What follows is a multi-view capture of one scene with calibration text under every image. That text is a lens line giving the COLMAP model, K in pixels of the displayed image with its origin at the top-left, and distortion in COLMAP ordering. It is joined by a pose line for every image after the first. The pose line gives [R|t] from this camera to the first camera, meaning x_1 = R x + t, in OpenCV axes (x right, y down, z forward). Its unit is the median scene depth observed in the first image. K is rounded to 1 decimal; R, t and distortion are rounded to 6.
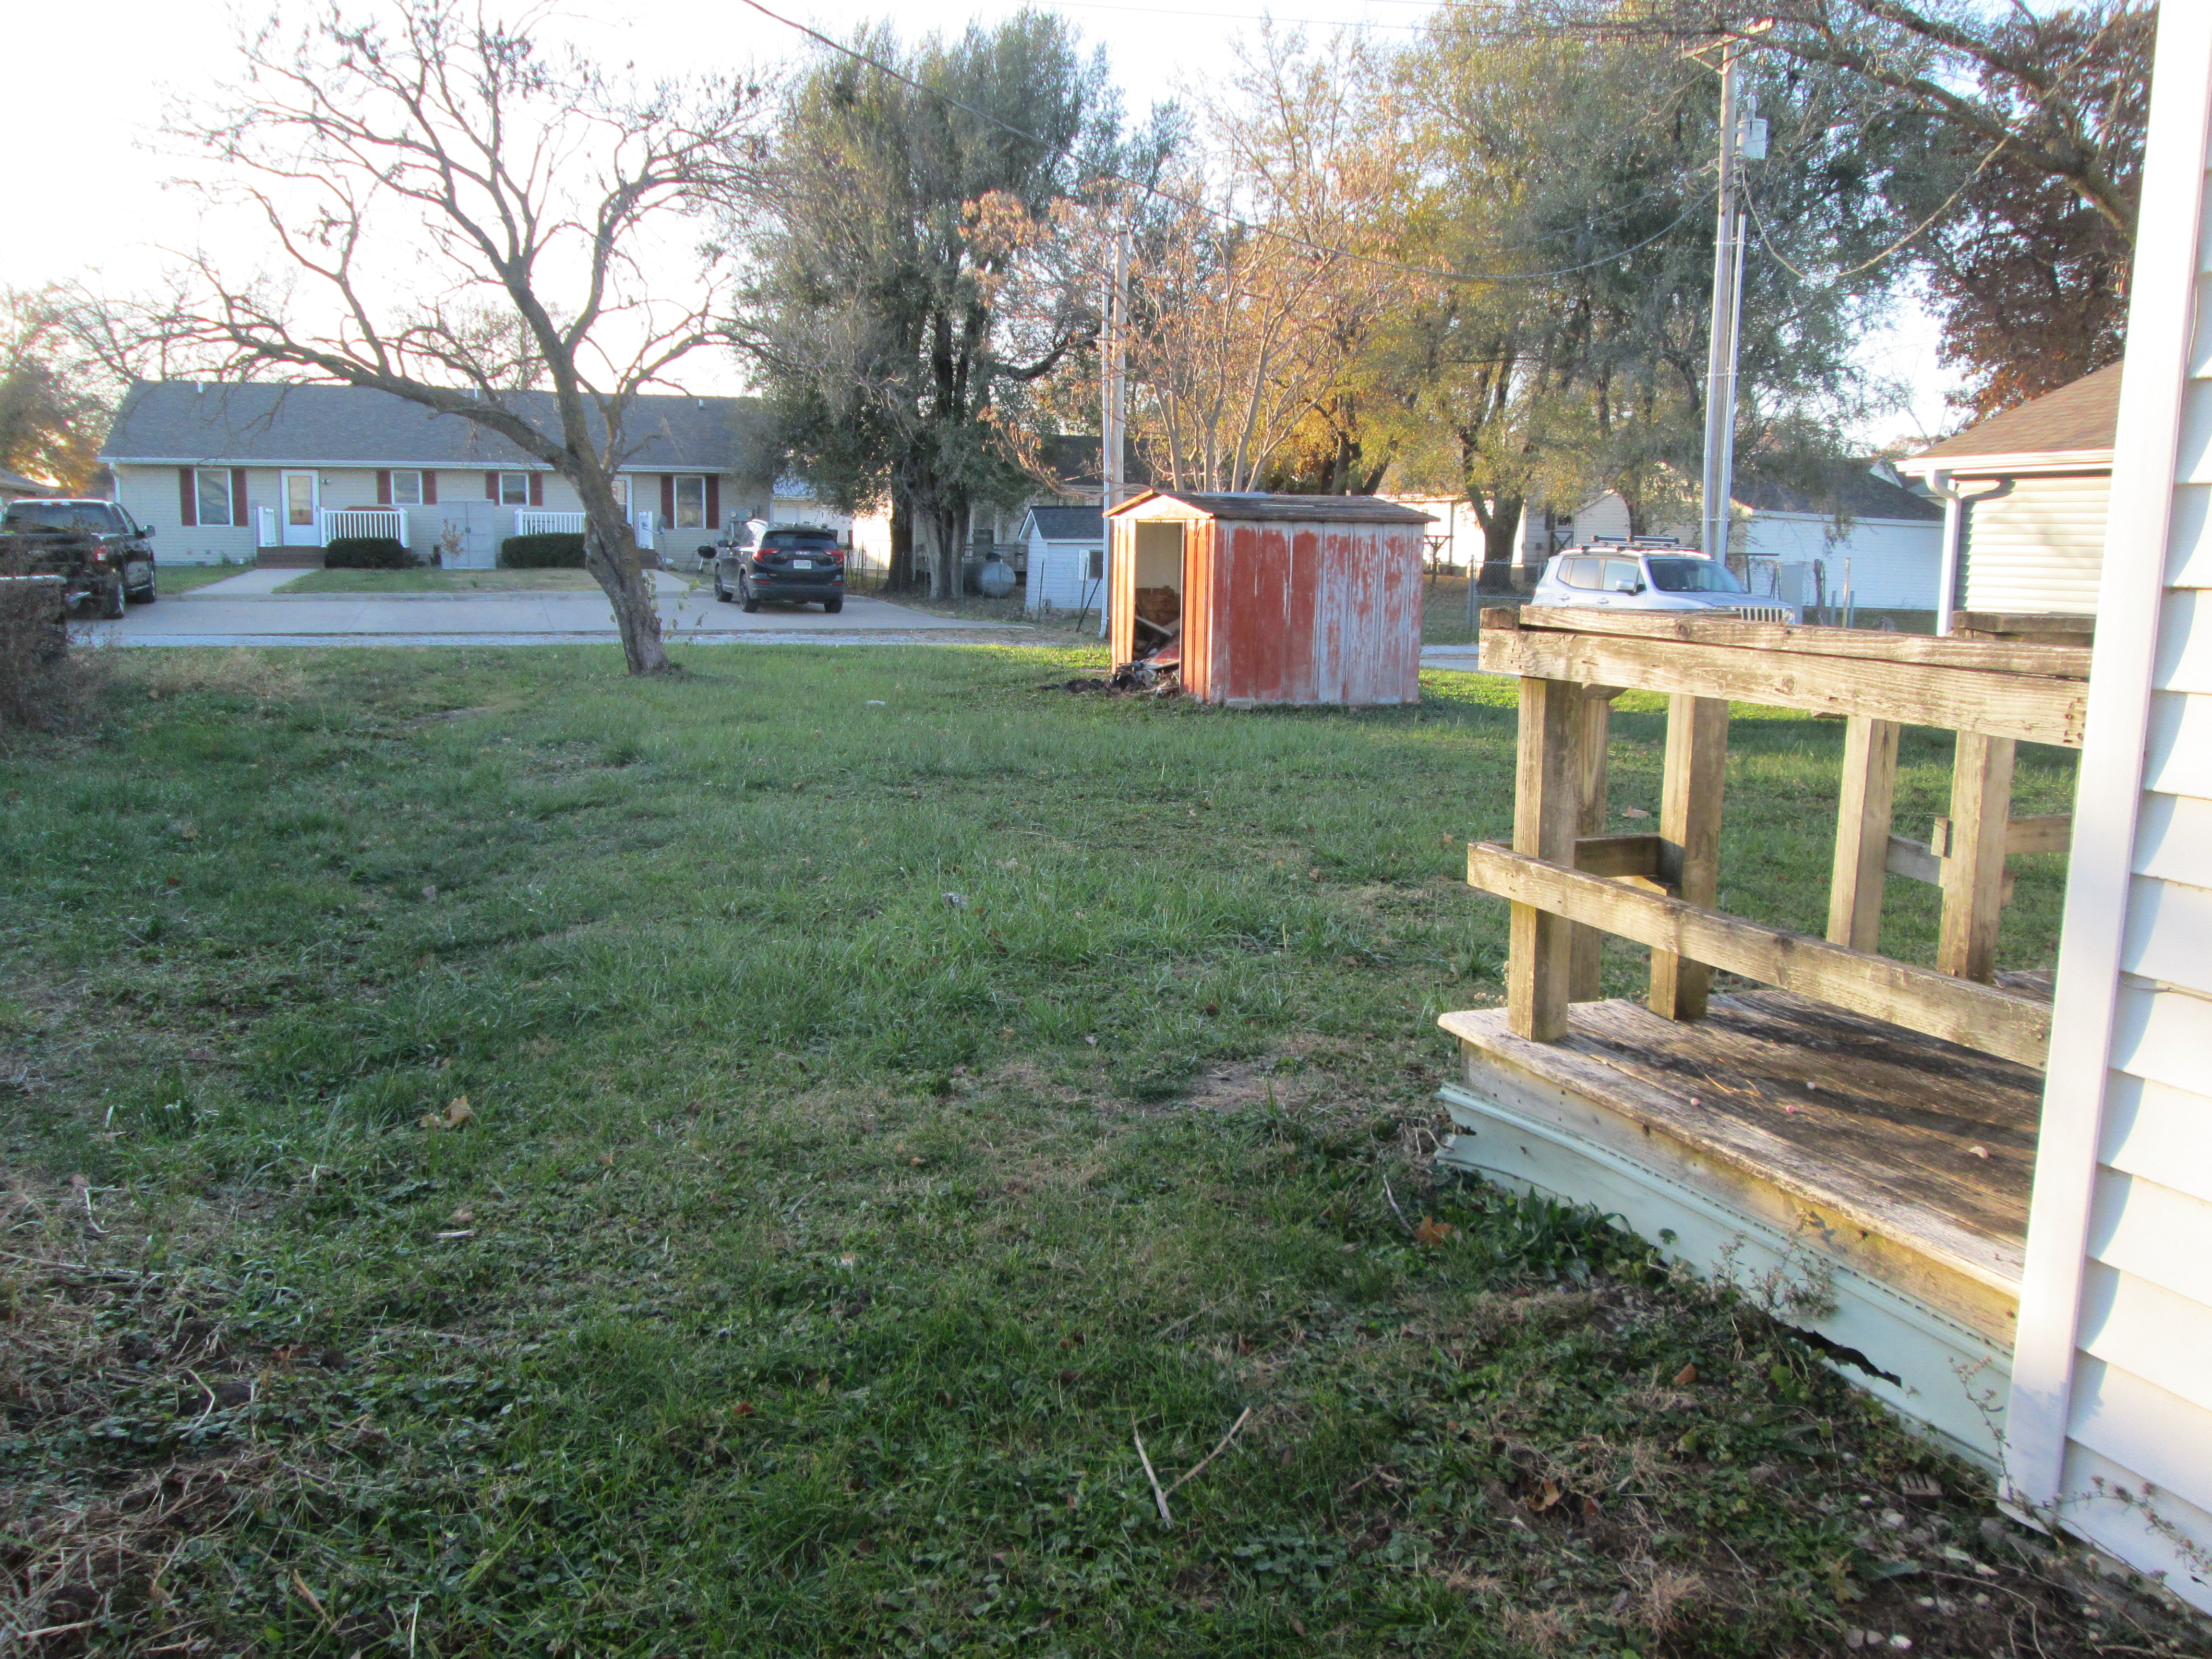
lens RADIAL K [[1709.3, 0, 1106.0], [0, 1709.3, 829.5], [0, 0, 1]] dist [-0.055074, -0.000211]
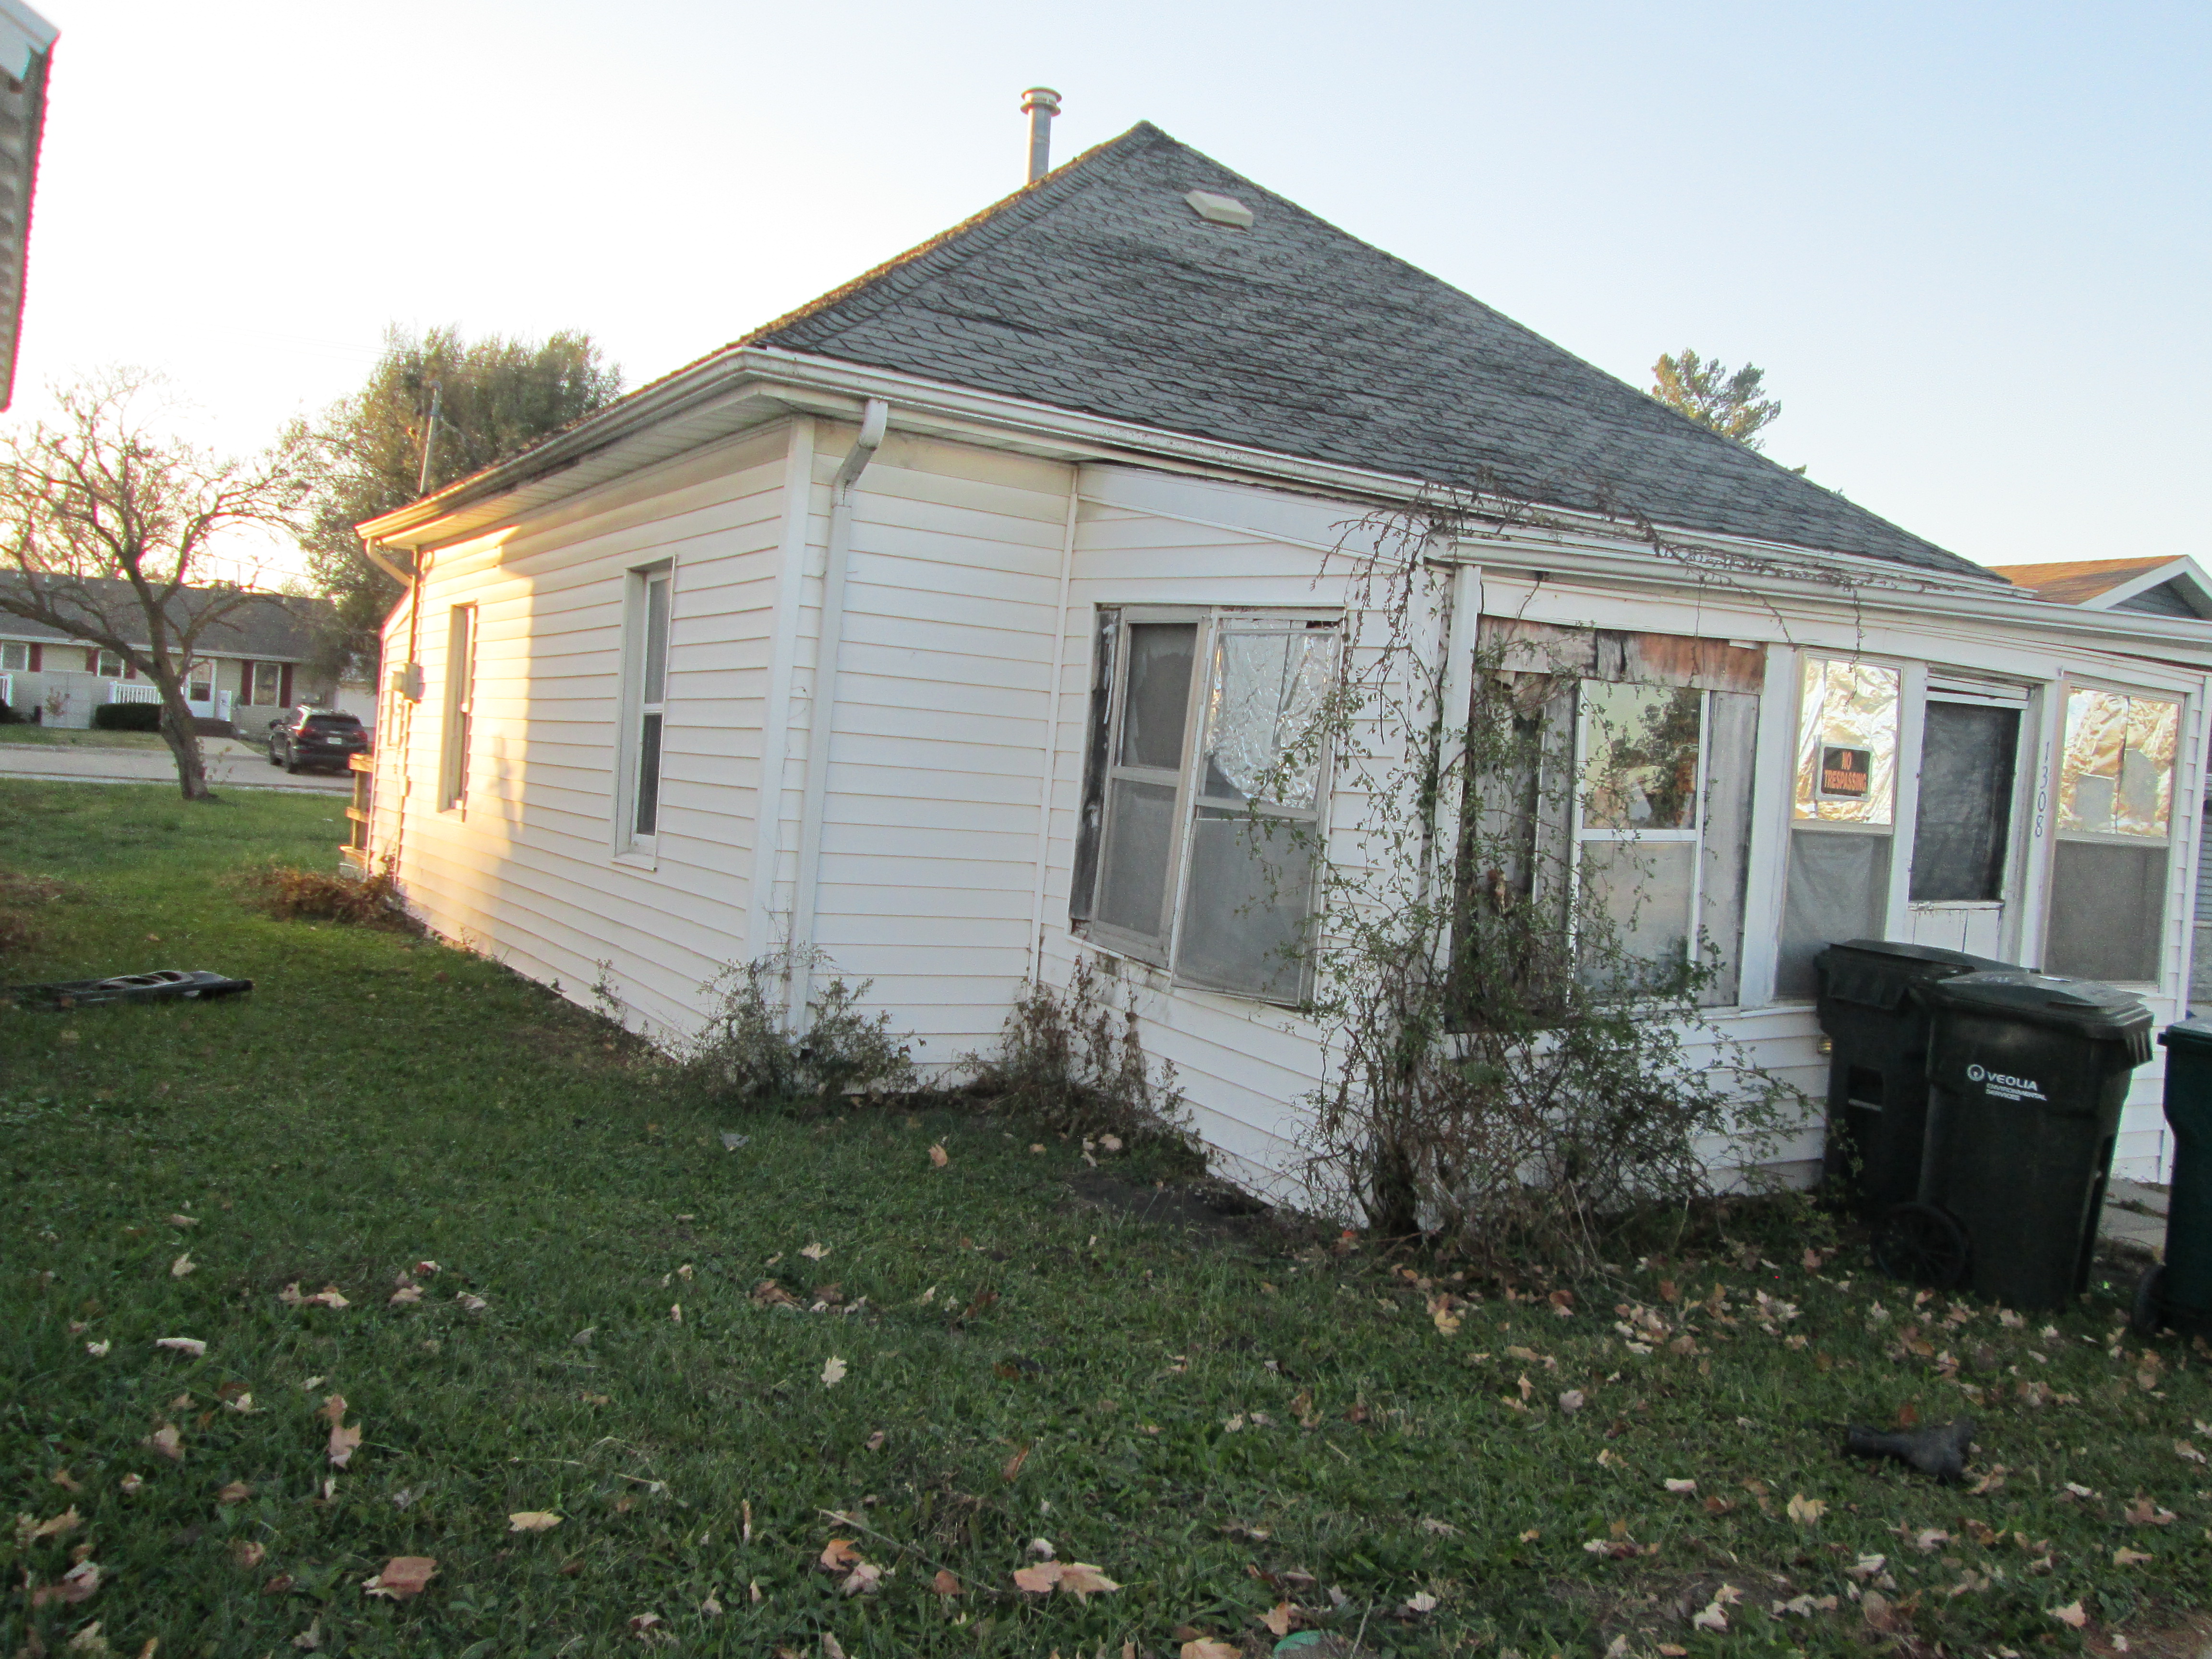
lens RADIAL K [[1709.3, 0, 1106.0], [0, 1709.3, 829.5], [0, 0, 1]] dist [-0.055074, -0.000211]
pose [[0.976384, 0.049359, 0.210330, 0.142624], [-0.023828, 0.992215, -0.122235, 0.065156], [-0.214726, 0.114336, 0.969959, -0.433132]]
